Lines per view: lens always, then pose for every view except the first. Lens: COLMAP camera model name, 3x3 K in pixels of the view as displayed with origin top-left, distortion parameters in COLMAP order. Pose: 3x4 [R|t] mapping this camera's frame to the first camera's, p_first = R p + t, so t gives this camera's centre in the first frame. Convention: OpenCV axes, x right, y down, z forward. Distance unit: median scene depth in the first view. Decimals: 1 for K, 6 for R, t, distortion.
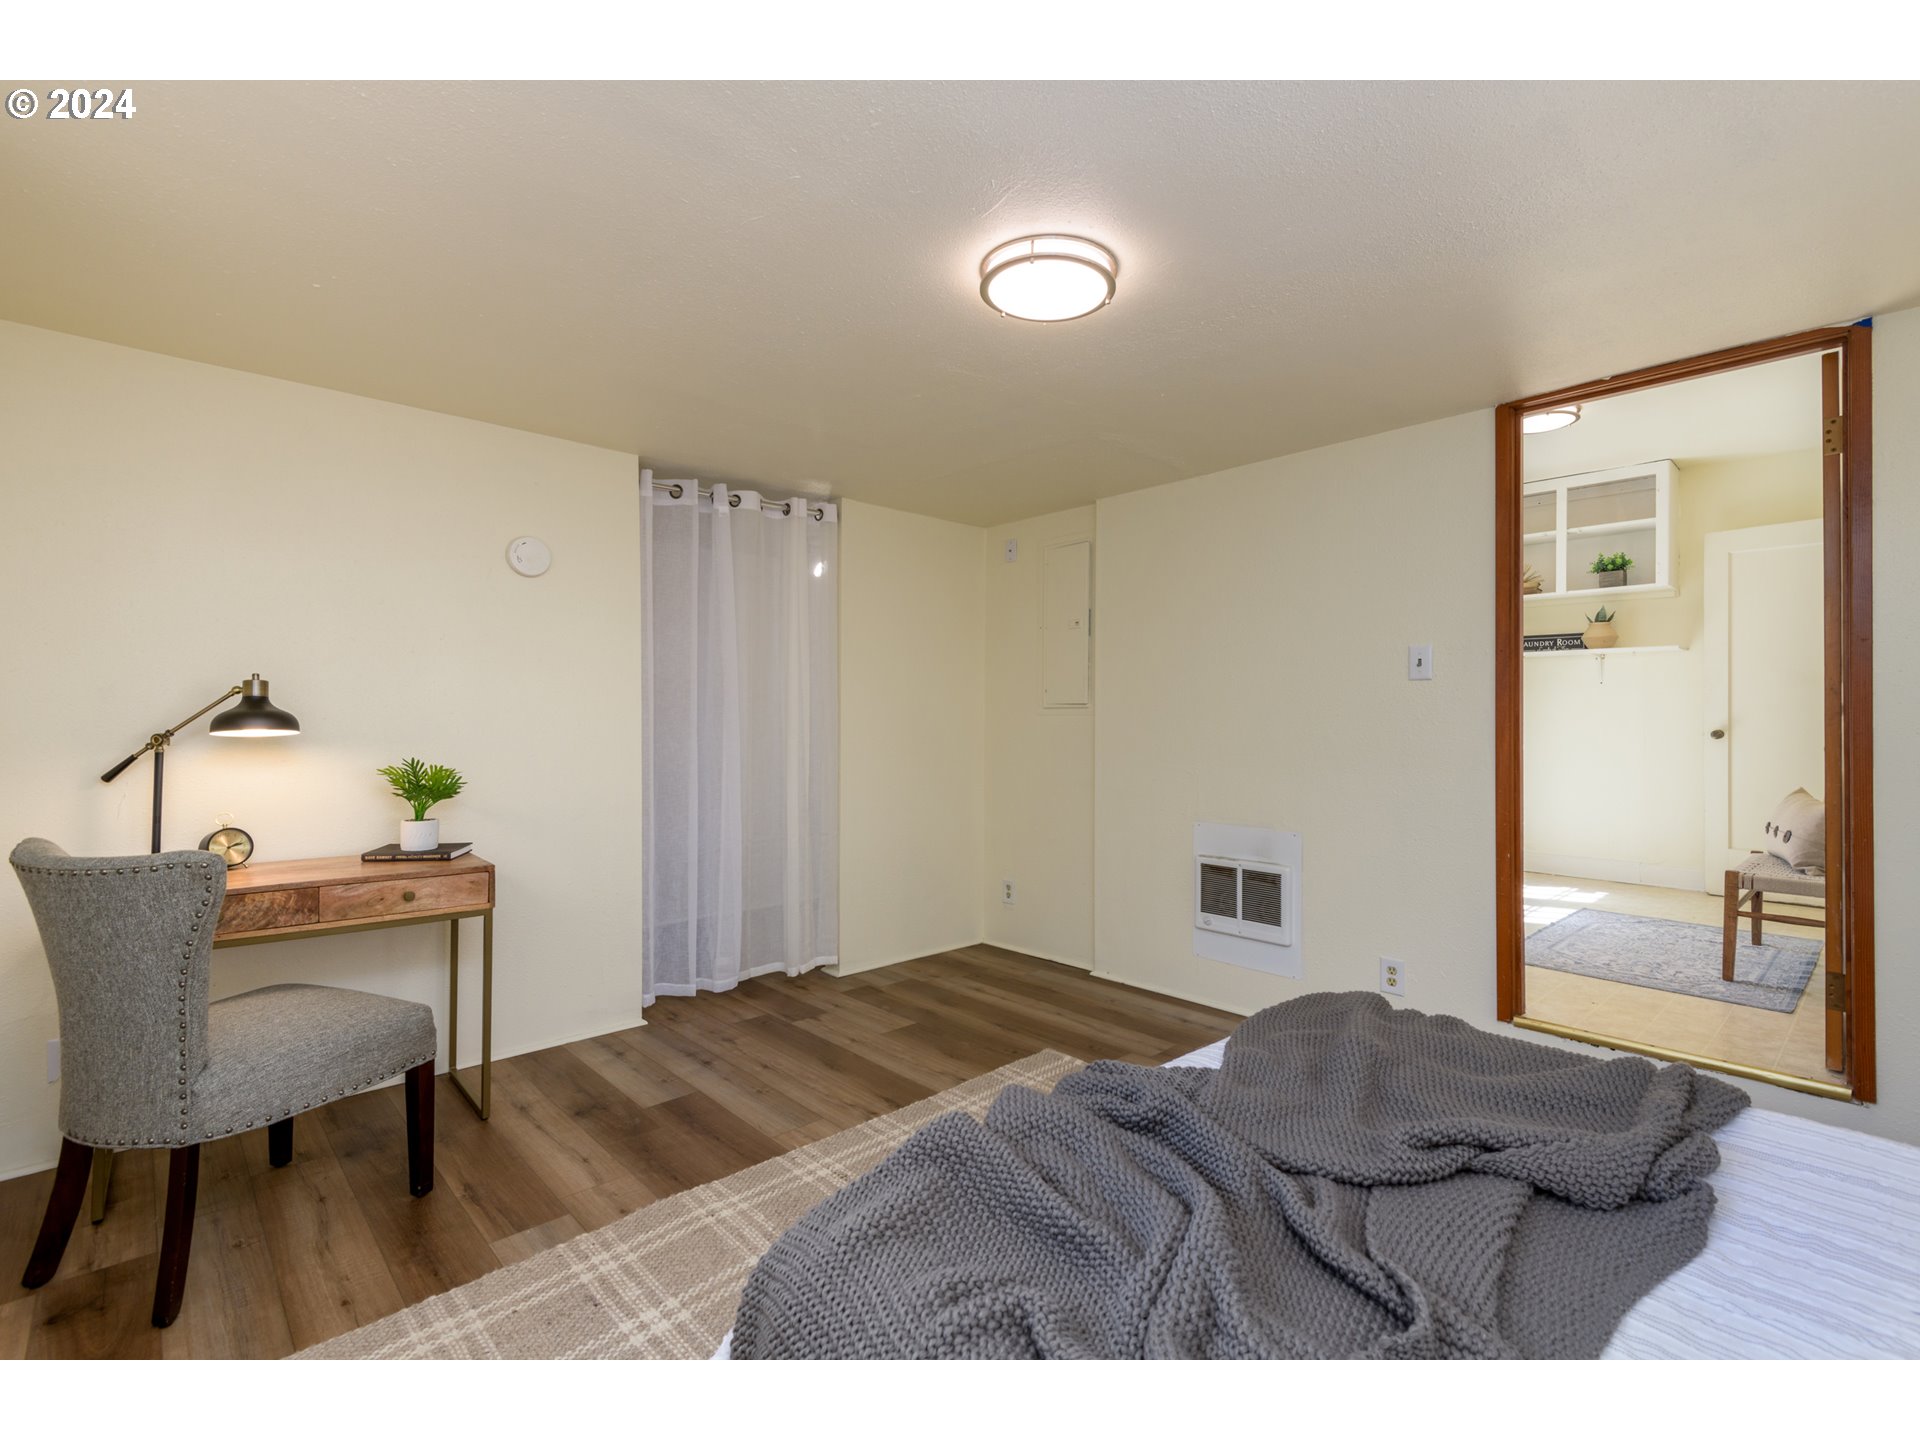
lens RADIAL K [[882.6, 0, 960.1], [0, 882.6, 702.7], [0, 0, 1]] dist [0.002007, -0.000255]
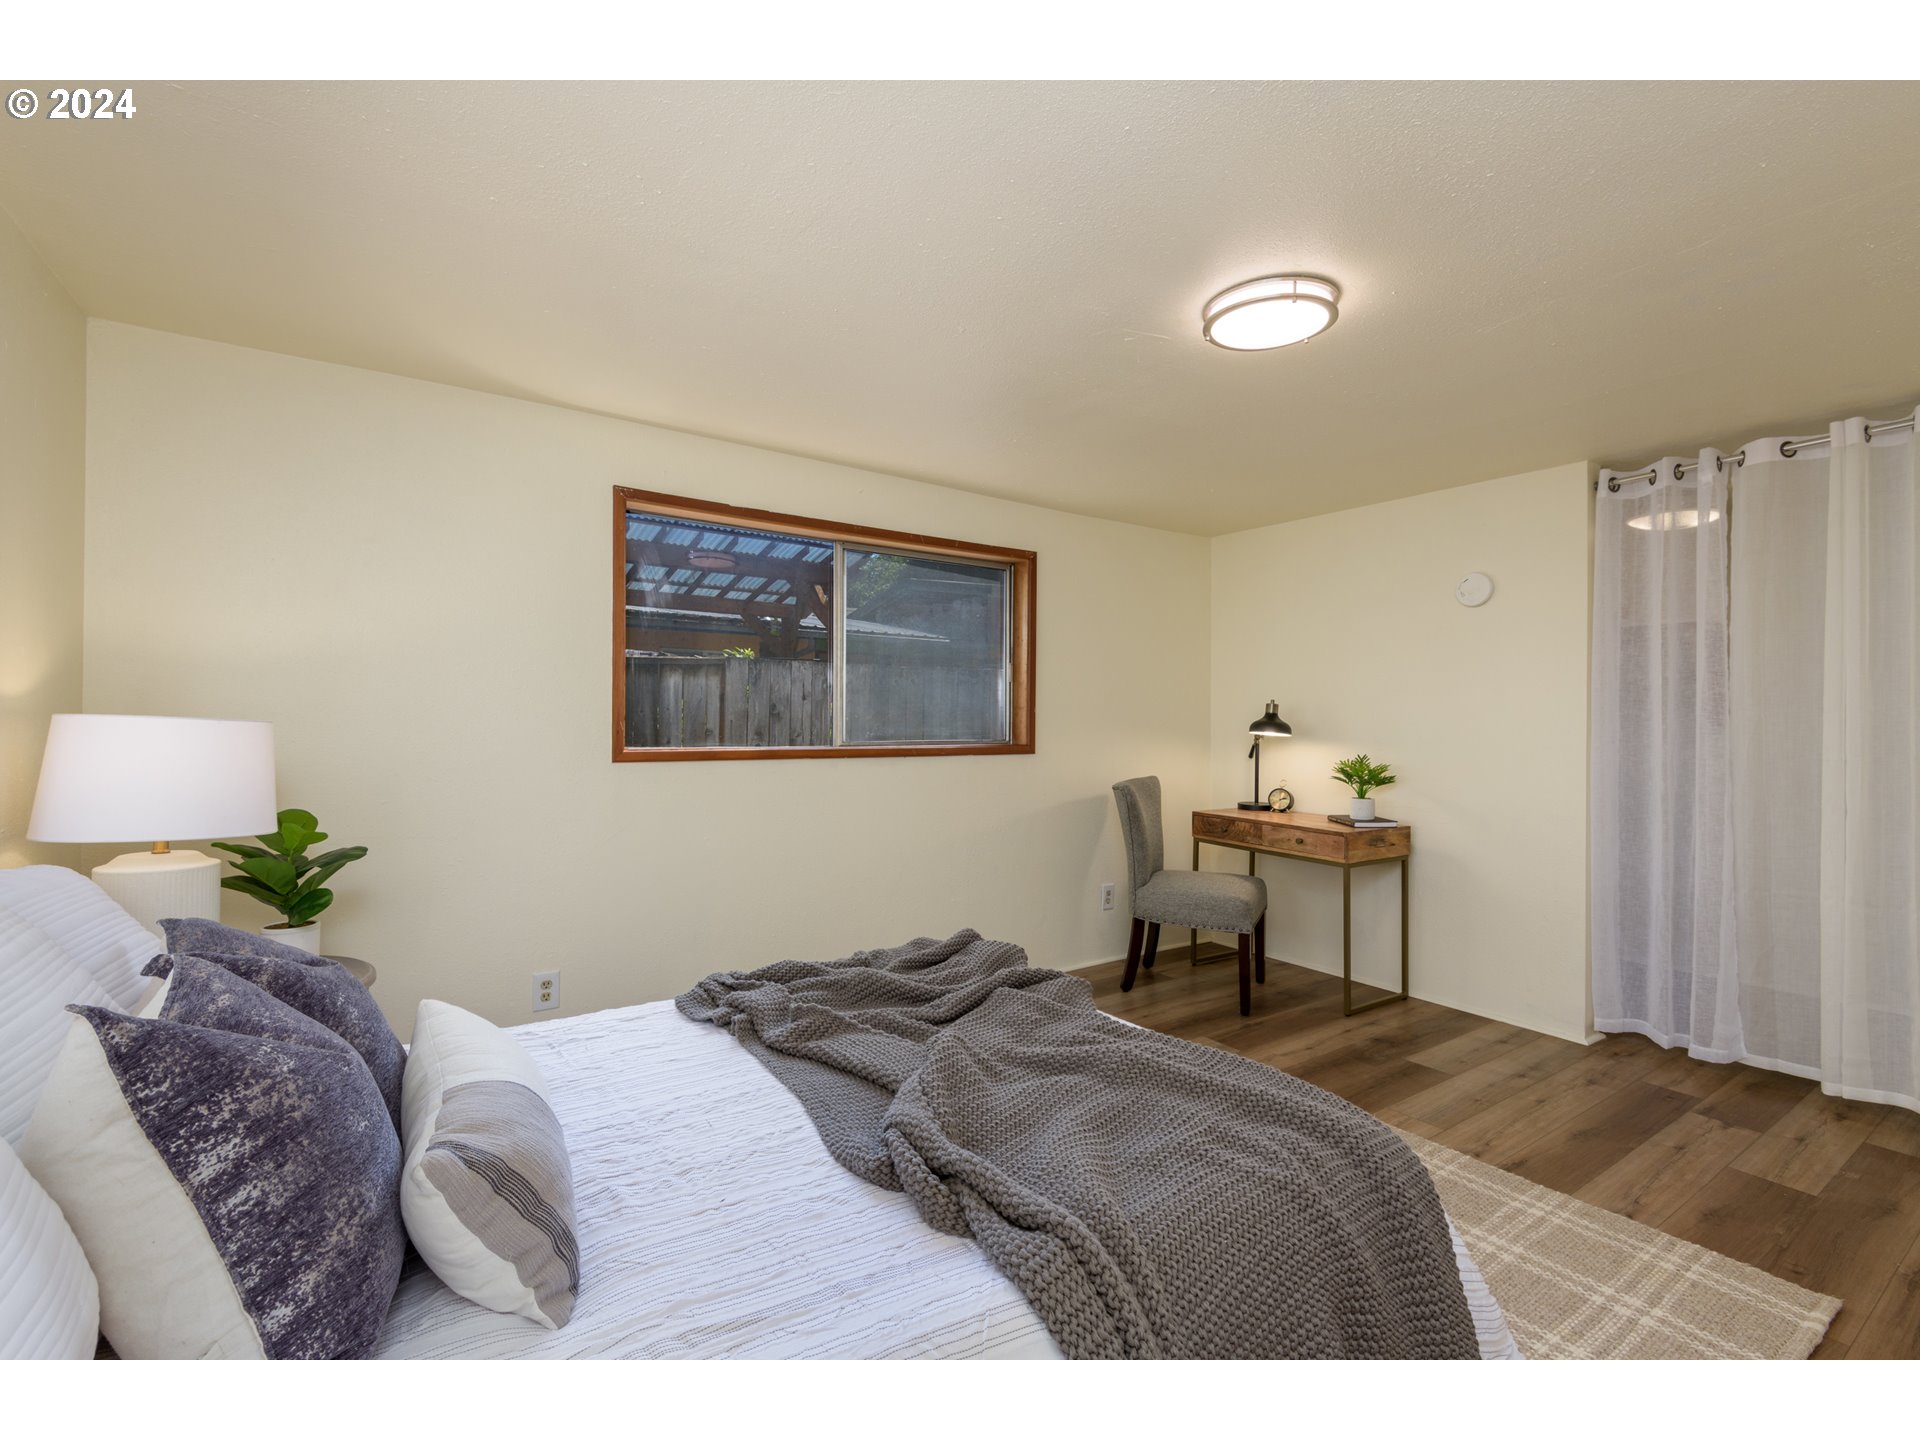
lens RADIAL K [[855.5, 0, 960.0], [0, 855.5, 720.0], [0, 0, 1]] dist [0.016715, -0.000451]
pose [[-0.139980, 0.001657, -0.990153, 0.787887], [0.009504, 0.999955, 0.000330, -0.000732], [0.990109, -0.009364, -0.139989, 0.524456]]
